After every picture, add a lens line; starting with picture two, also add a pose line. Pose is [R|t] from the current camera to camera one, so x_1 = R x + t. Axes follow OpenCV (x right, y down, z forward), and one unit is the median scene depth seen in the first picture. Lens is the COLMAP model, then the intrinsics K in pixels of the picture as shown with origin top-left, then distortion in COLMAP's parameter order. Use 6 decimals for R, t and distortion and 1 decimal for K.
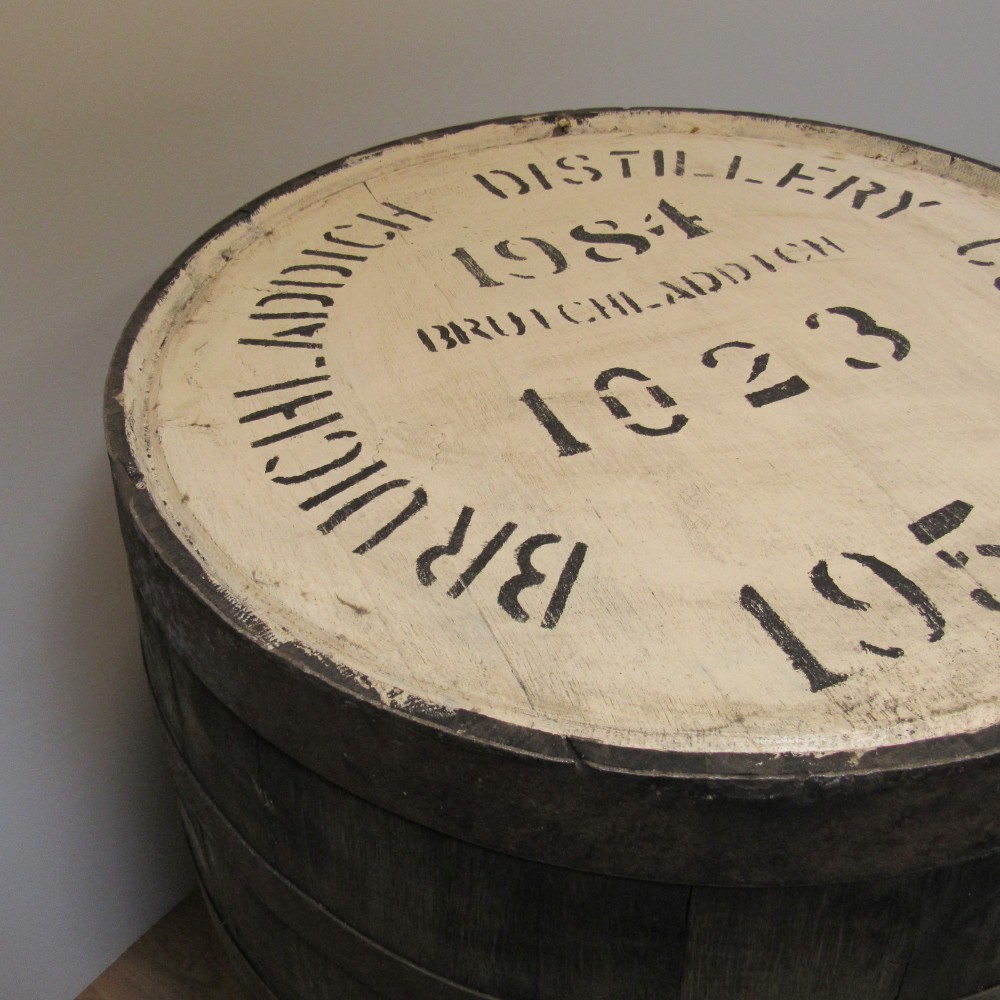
lens RADIAL K [[958.3, 0, 495.6], [0, 958.3, 510.5], [0, 0, 1]] dist [-0.025107, 0.000000]
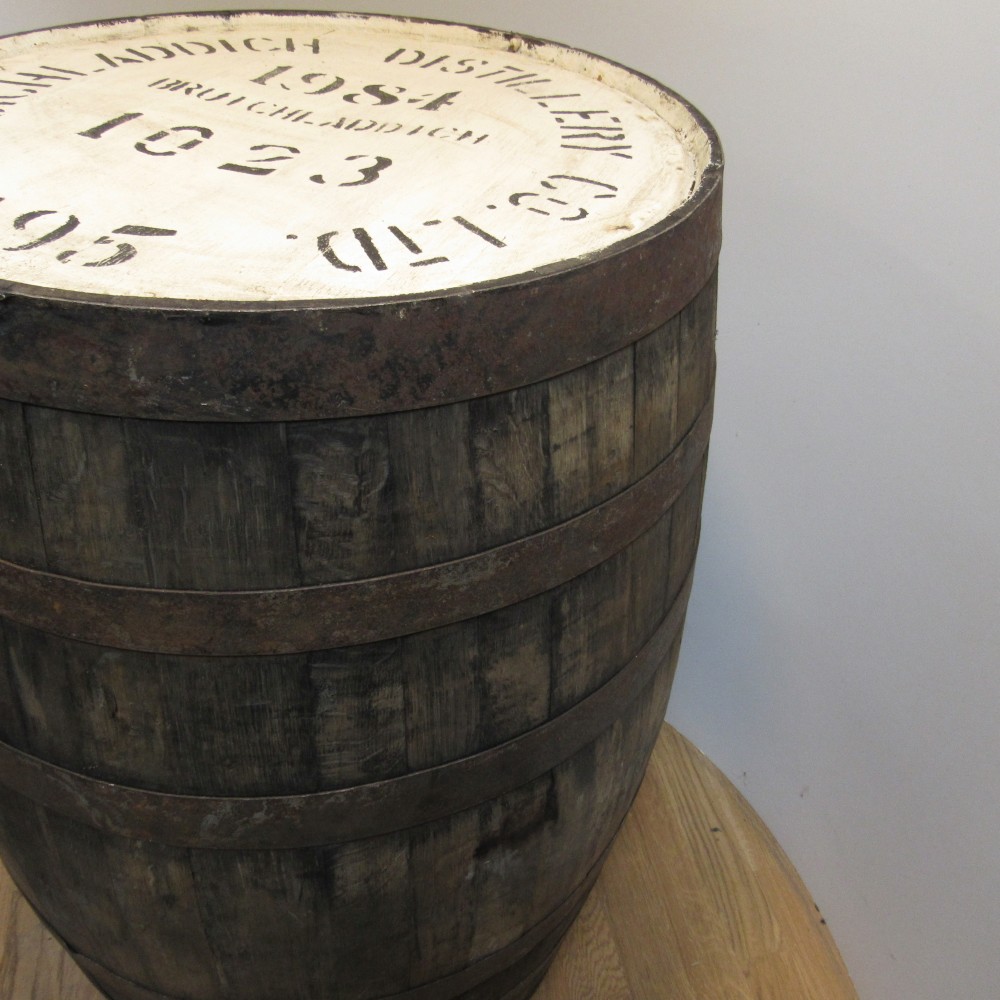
lens RADIAL K [[958.3, 0, 495.0], [0, 958.3, 506.3], [0, 0, 1]] dist [-0.025107, 0.000000]
pose [[0.733734, 0.483035, -0.477820, 1.453875], [-0.510827, 0.855878, 0.080801, -0.014629], [0.447985, 0.184796, 0.874734, 0.149258]]
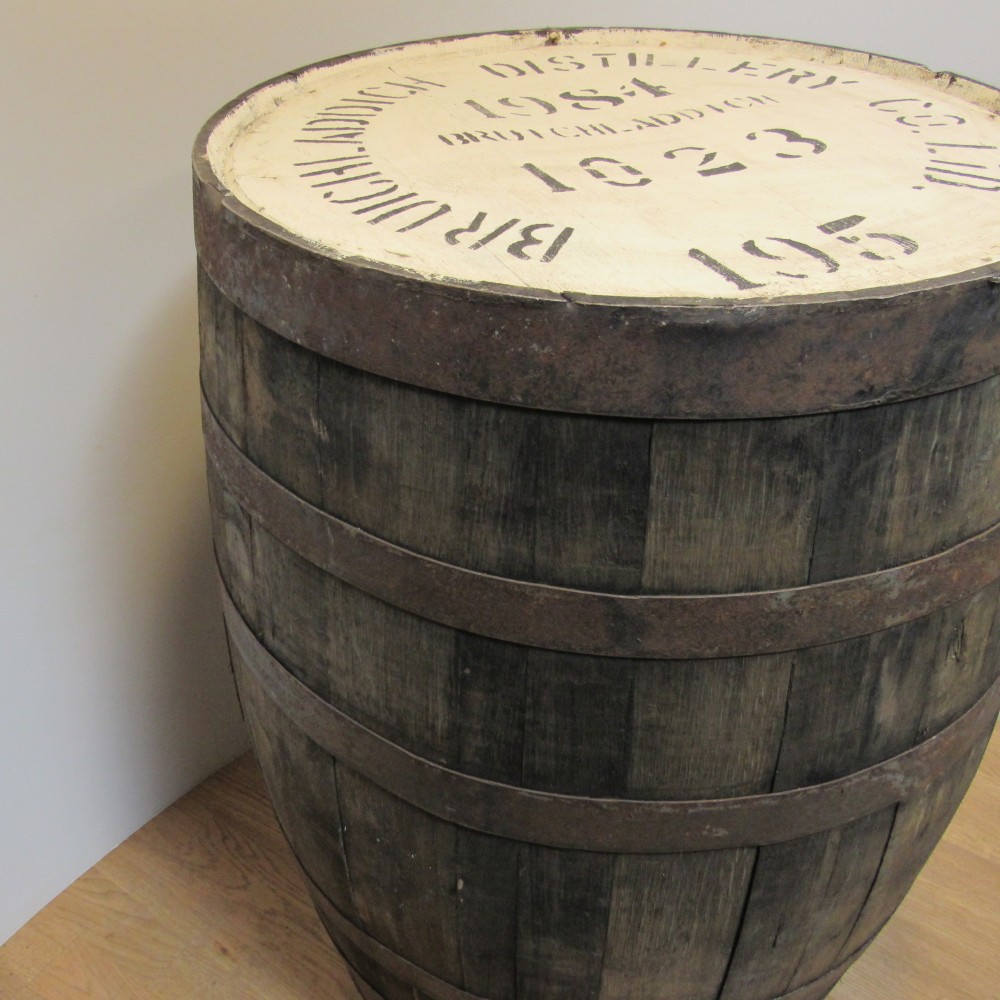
lens RADIAL K [[958.3, 0, 500.7], [0, 958.3, 507.4], [0, 0, 1]] dist [-0.025107, 0.000000]
pose [[0.999473, 0.016086, 0.028188, -0.032785], [-0.013897, 0.996995, -0.076204, 0.464774], [-0.029329, 0.075772, 0.996694, -0.248936]]
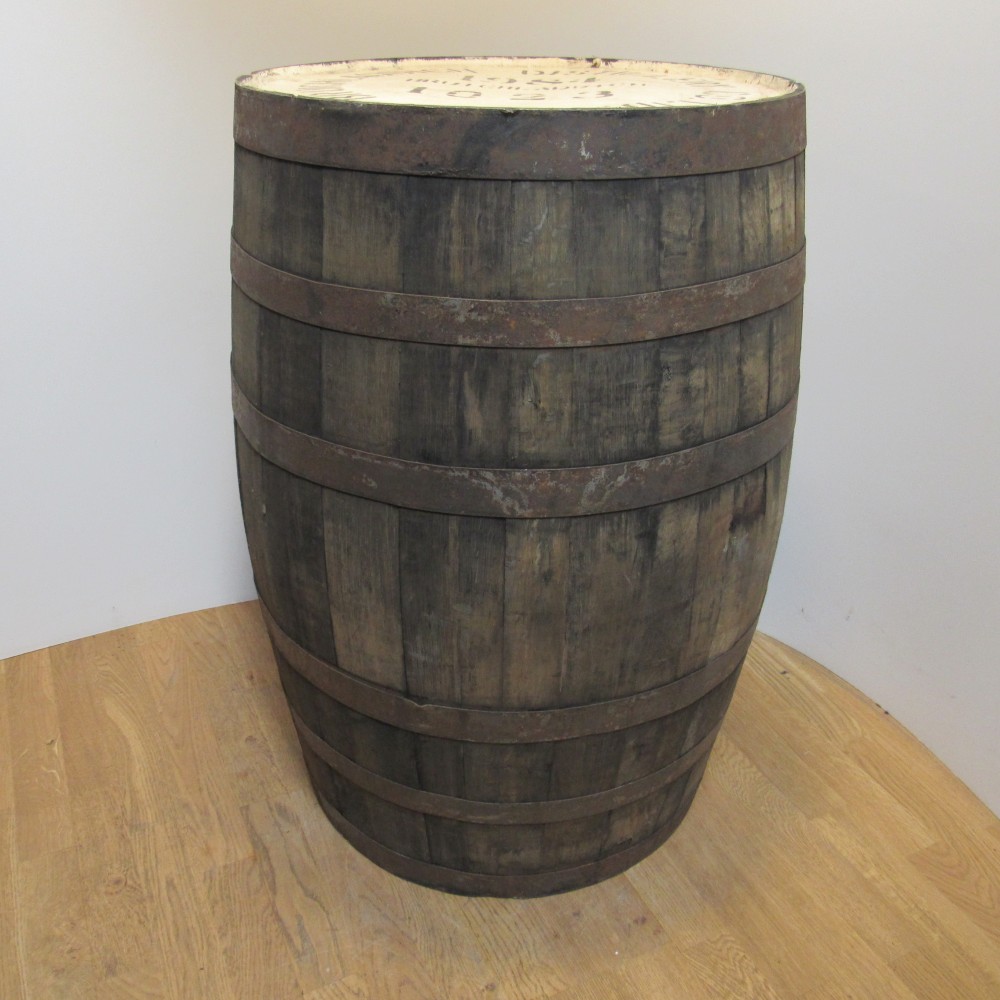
lens RADIAL K [[958.3, 0, 500.5], [0, 958.3, 506.8], [0, 0, 1]] dist [-0.025107, 0.000000]
pose [[0.867151, 0.279619, -0.412143, 1.417824], [-0.361357, 0.922707, -0.134286, 1.034266], [0.342738, 0.265377, 0.901169, -0.643671]]
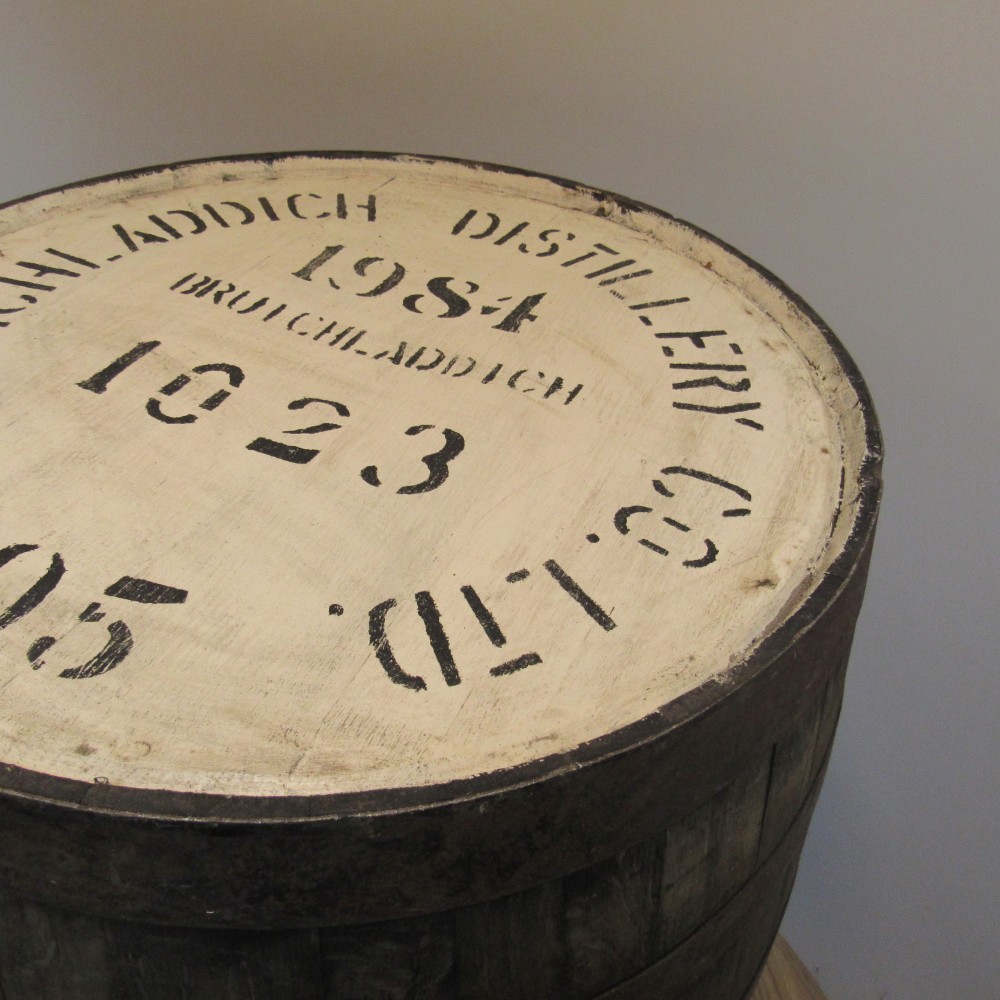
lens RADIAL K [[958.3, 0, 490.0], [0, 958.3, 505.1], [0, 0, 1]] dist [-0.025107, 0.000000]
pose [[0.694236, 0.518829, -0.498852, 1.053832], [-0.539997, 0.833693, 0.115582, -0.334502], [0.475857, 0.189137, 0.858946, 0.279583]]
